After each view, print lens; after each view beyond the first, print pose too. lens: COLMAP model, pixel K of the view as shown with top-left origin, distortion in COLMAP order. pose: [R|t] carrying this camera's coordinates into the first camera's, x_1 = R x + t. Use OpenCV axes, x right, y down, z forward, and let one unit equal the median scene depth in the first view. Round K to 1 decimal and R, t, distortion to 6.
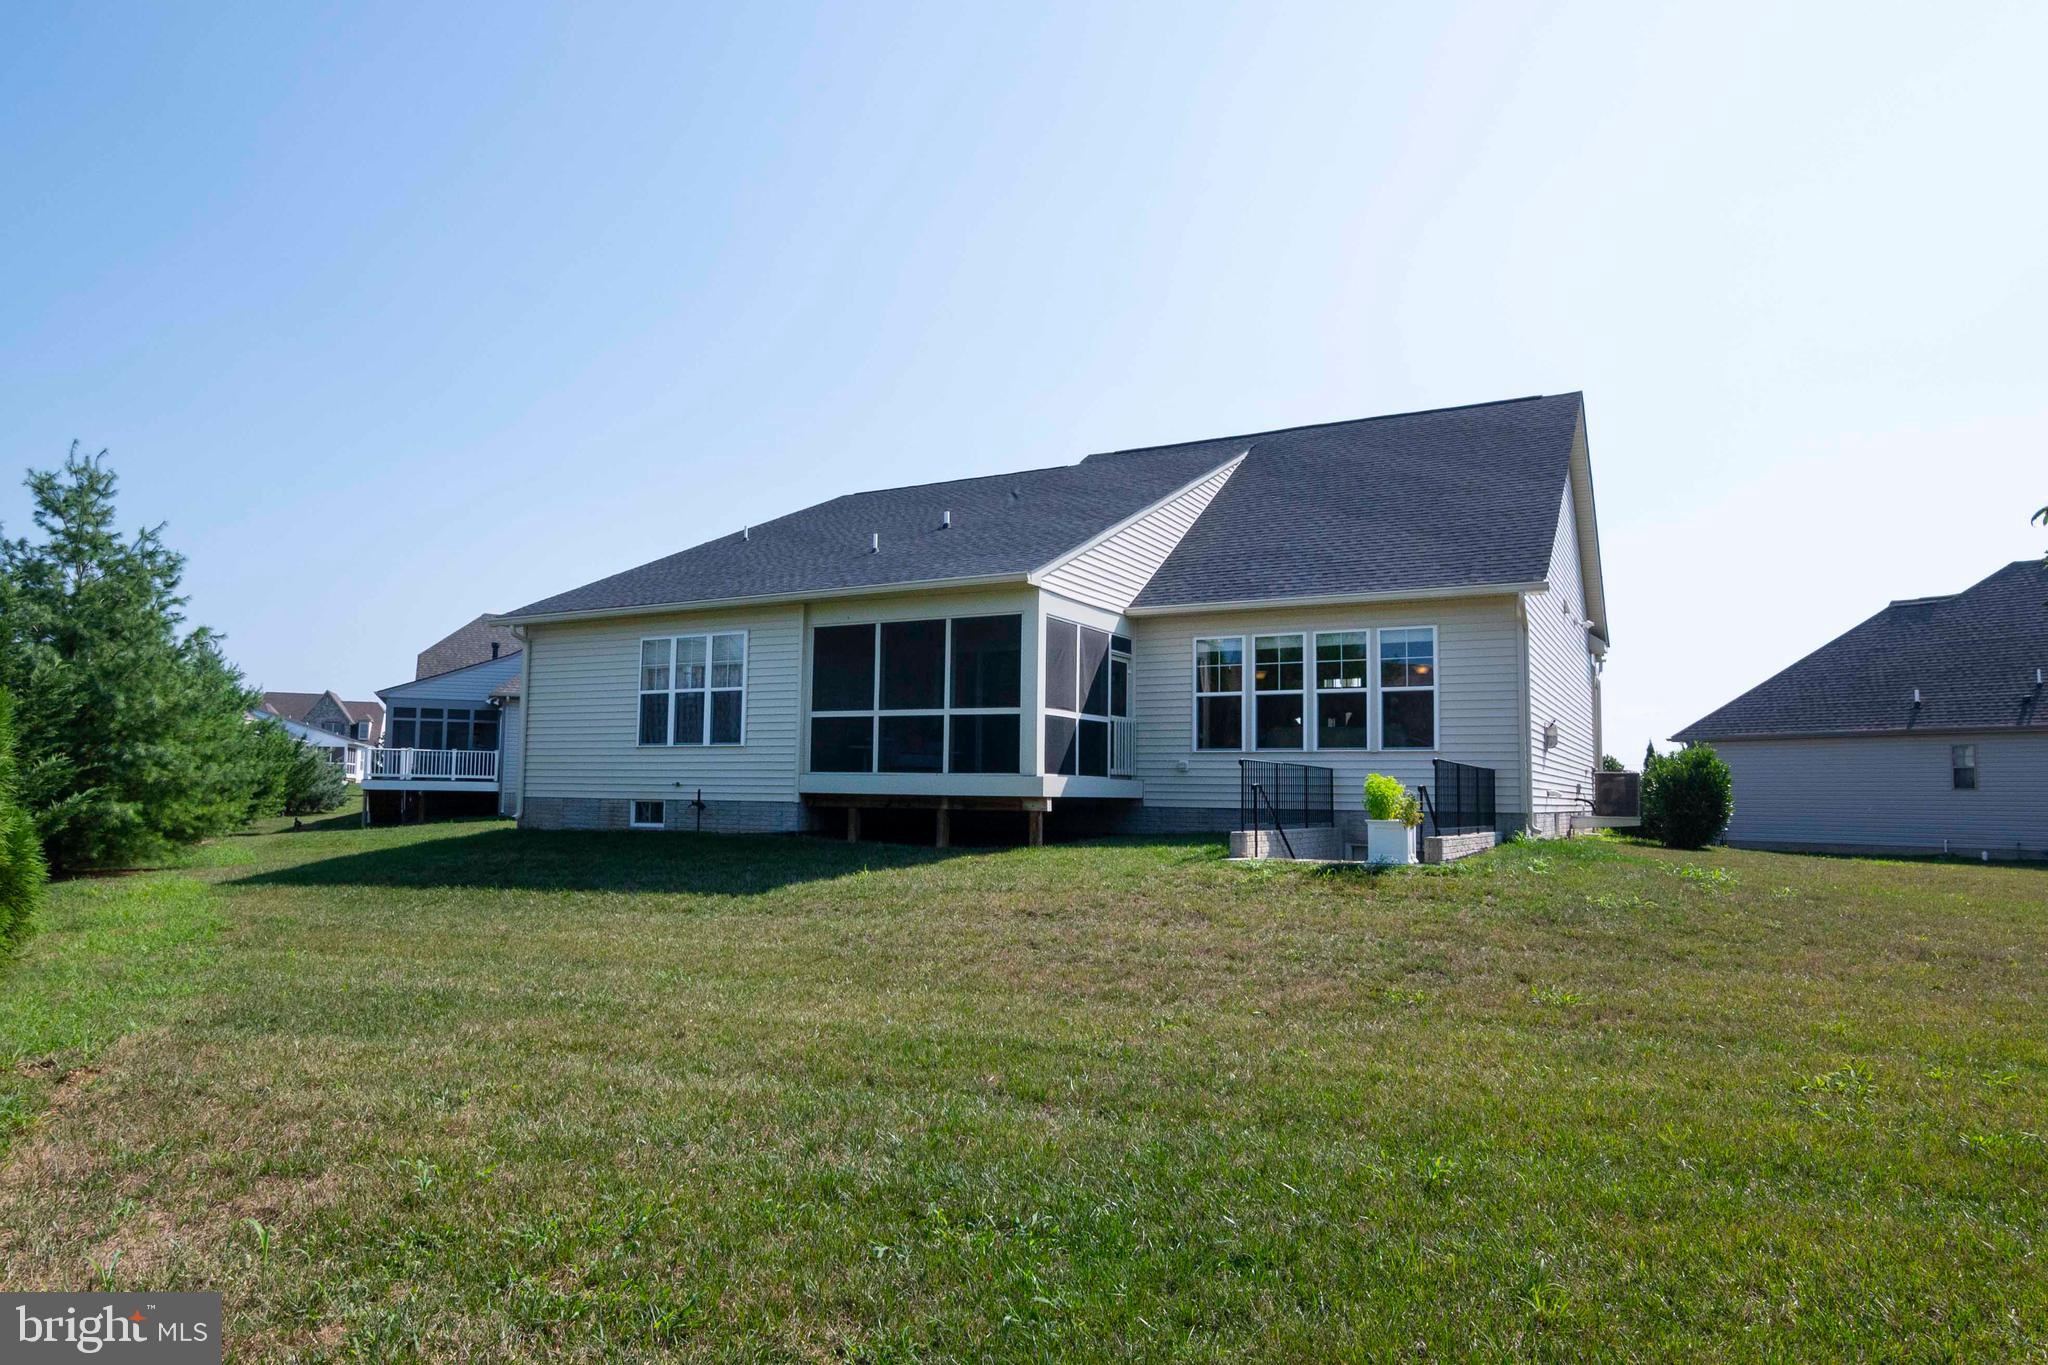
lens RADIAL K [[1248.1, 0, 975.9], [0, 1248.1, 692.0], [0, 0, 1]] dist [-0.003716, -0.000315]
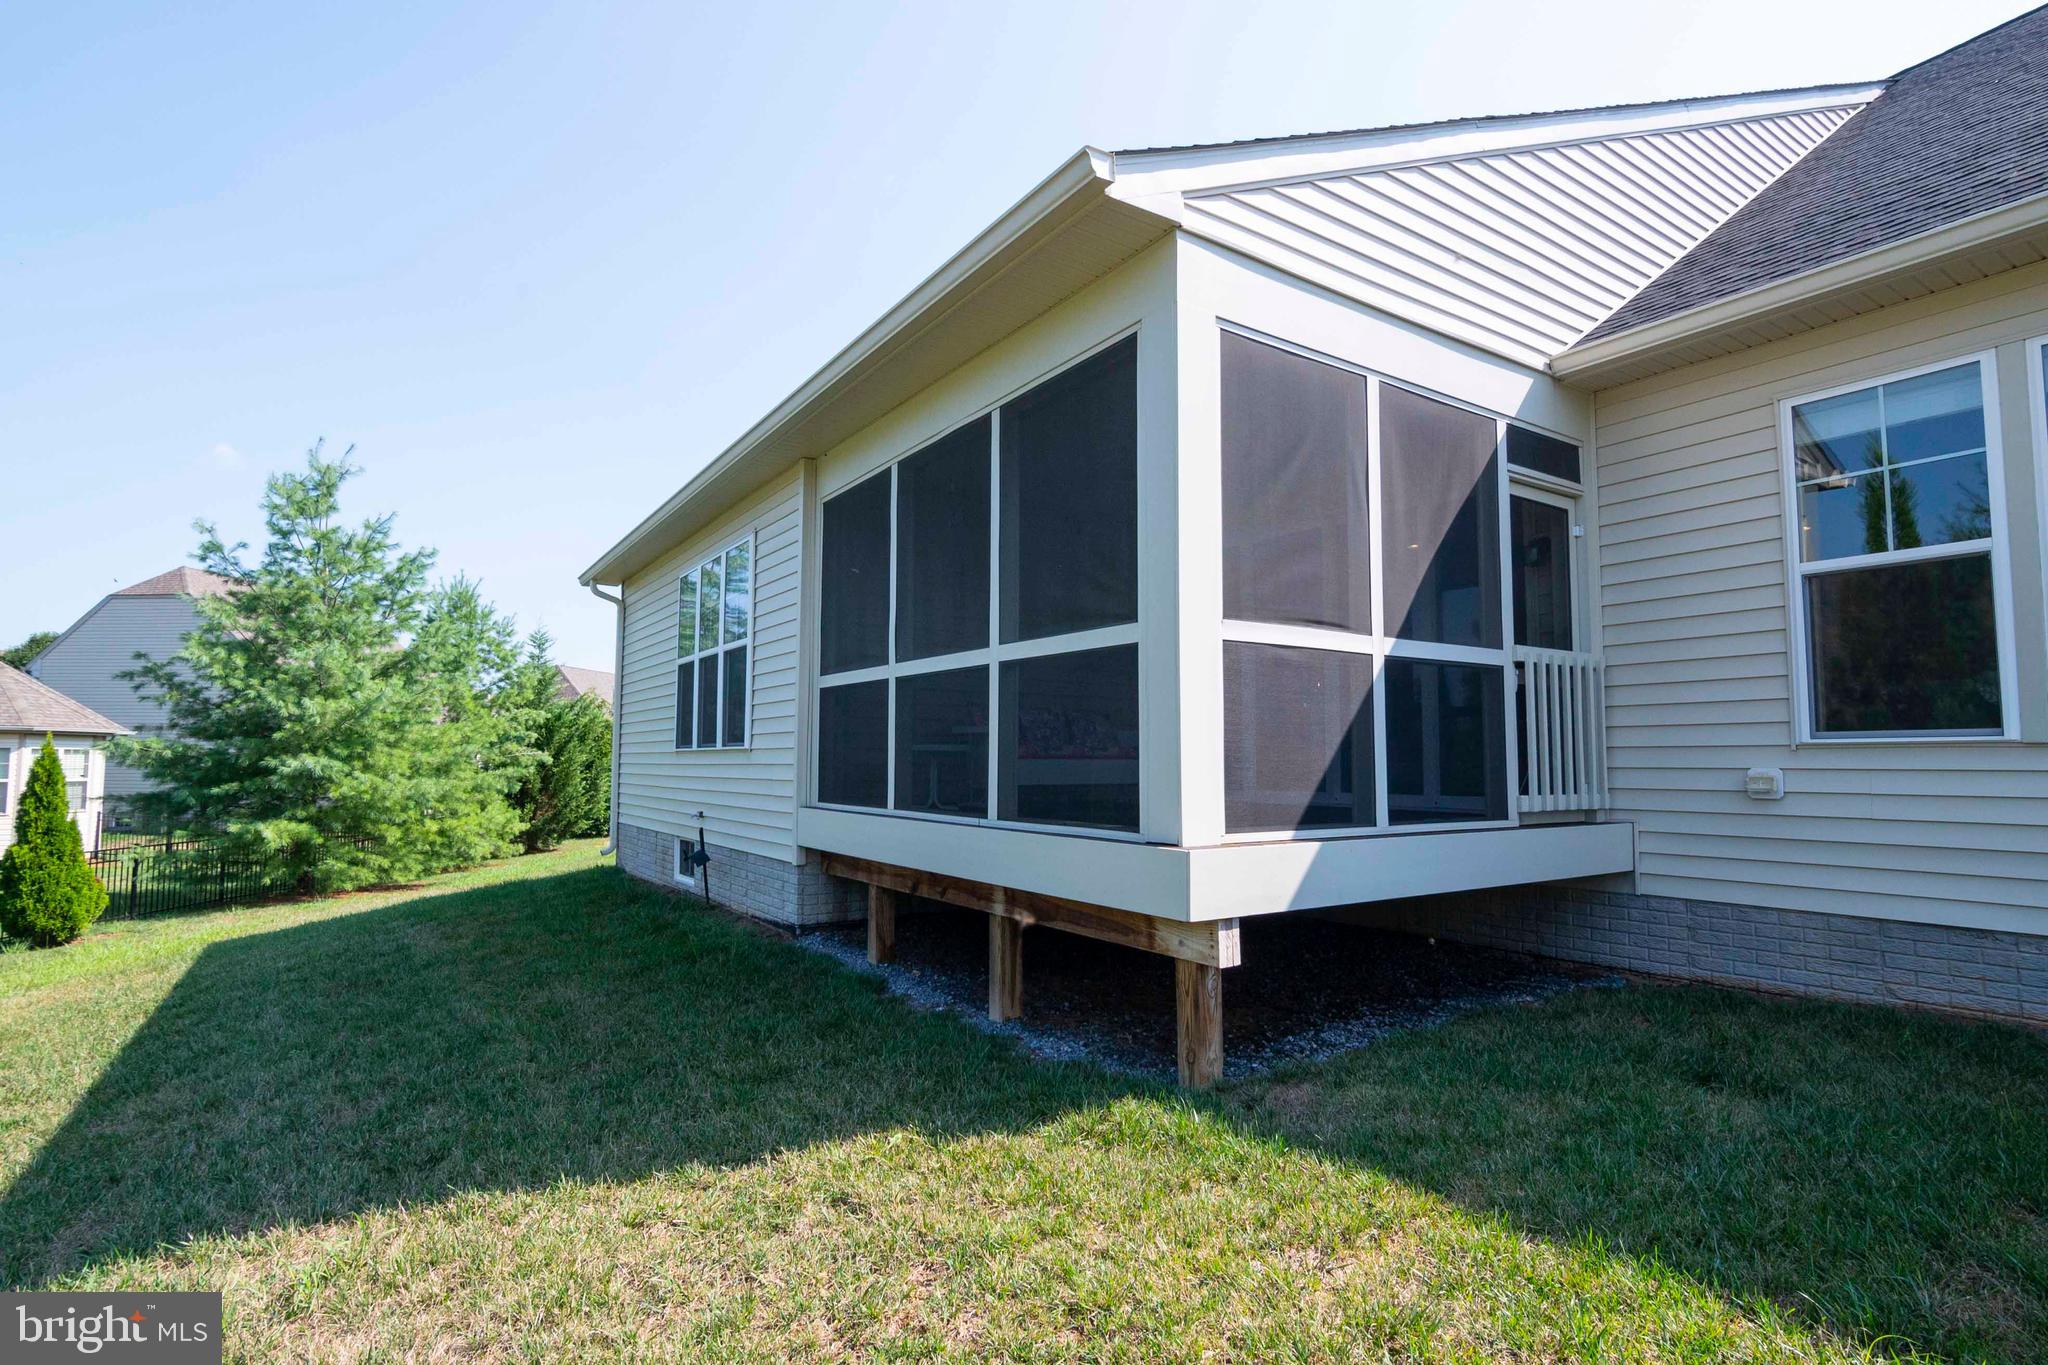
lens RADIAL K [[1010.4, 0, 1012.5], [0, 1010.4, 689.4], [0, 0, 1]] dist [-0.023467, 0.002692]
pose [[0.893600, -0.043383, -0.446762, 0.108356], [0.045651, 0.998941, -0.005692, 0.026396], [0.446536, -0.015308, 0.894635, 0.682564]]
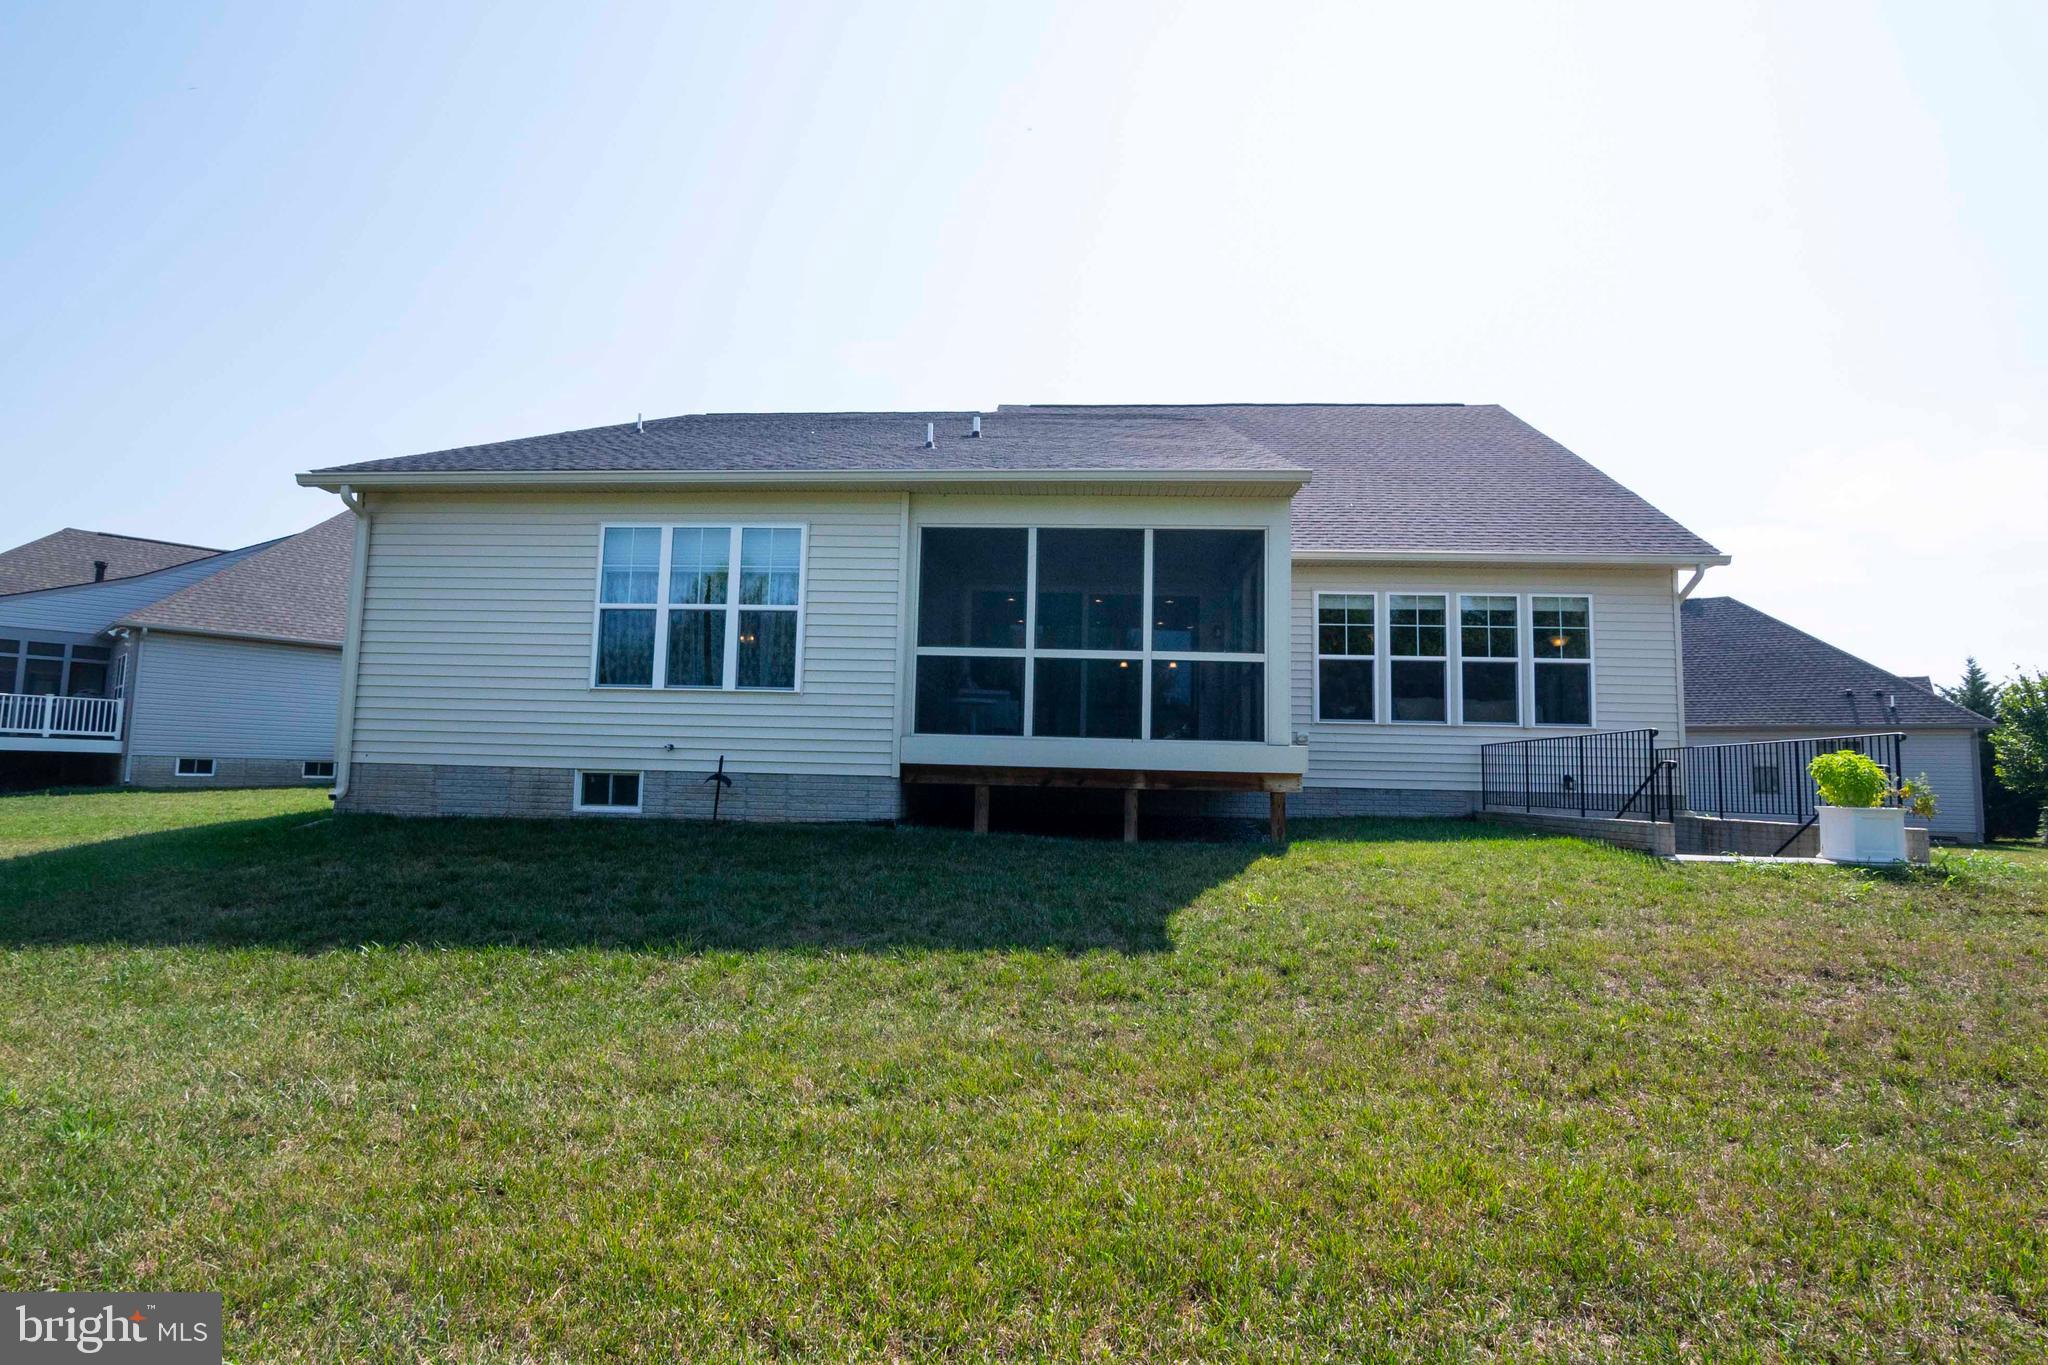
lens RADIAL K [[1010.4, 0, 1012.5], [0, 1010.4, 689.4], [0, 0, 1]] dist [-0.023467, 0.002692]
pose [[0.900636, 0.045401, 0.432197, -0.325109], [-0.047365, 0.998858, -0.006226, 0.040252], [-0.431986, -0.014864, 0.901758, 0.467494]]
